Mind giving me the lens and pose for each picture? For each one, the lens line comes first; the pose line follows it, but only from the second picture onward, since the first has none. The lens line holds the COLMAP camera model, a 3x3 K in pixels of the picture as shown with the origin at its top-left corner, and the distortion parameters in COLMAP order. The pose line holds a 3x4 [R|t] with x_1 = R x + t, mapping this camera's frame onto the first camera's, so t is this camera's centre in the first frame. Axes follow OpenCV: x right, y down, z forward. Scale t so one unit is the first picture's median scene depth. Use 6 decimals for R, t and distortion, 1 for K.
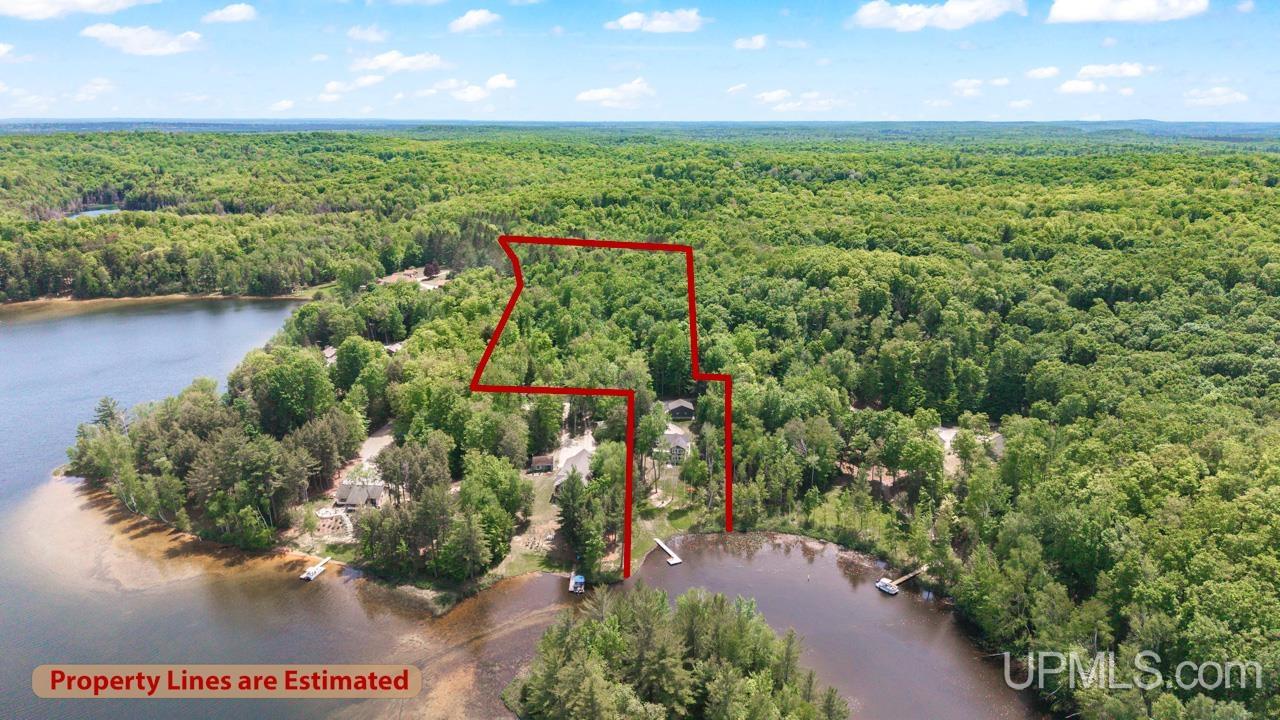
lens RADIAL K [[863.5, 0, 635.0], [0, 863.5, 335.5], [0, 0, 1]] dist [0.042900, -0.055272]
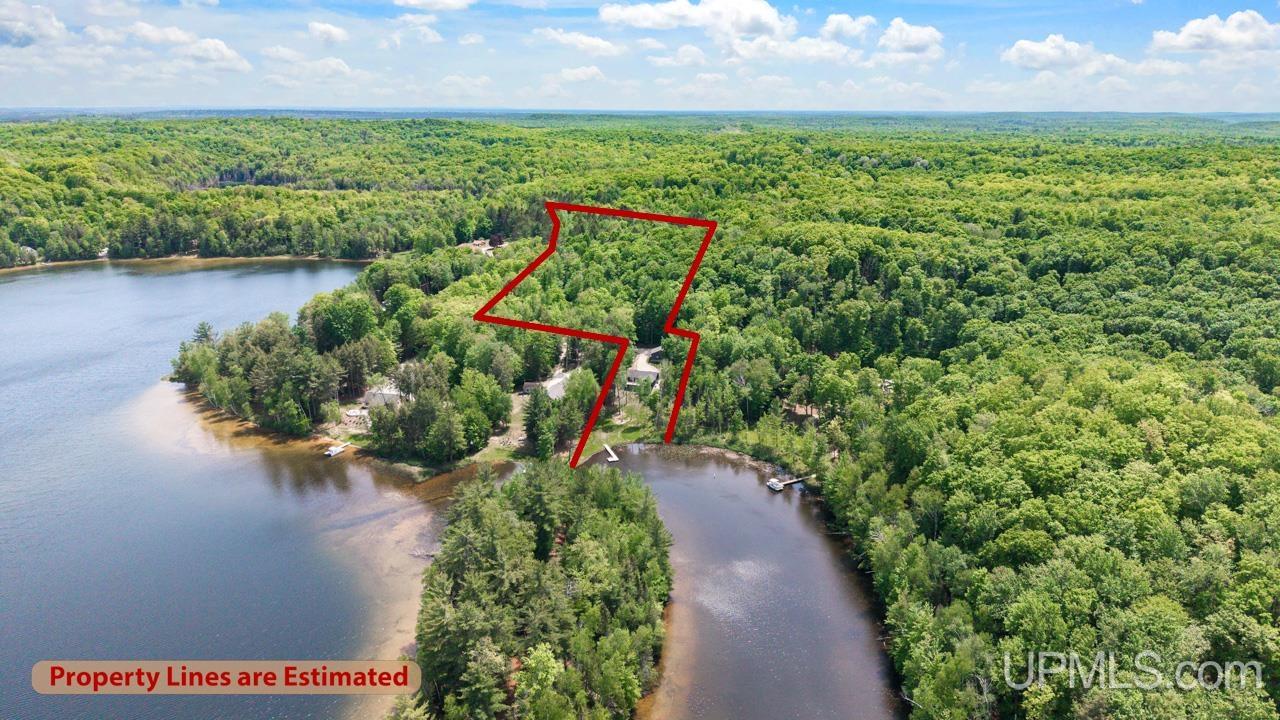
lens RADIAL K [[863.5, 0, 635.0], [0, 863.5, 335.5], [0, 0, 1]] dist [0.042900, -0.055272]
pose [[0.991088, 0.037312, -0.127878, 0.115758], [-0.035816, 0.999261, 0.013980, 0.032068], [0.128305, -0.009275, 0.991691, -0.113827]]
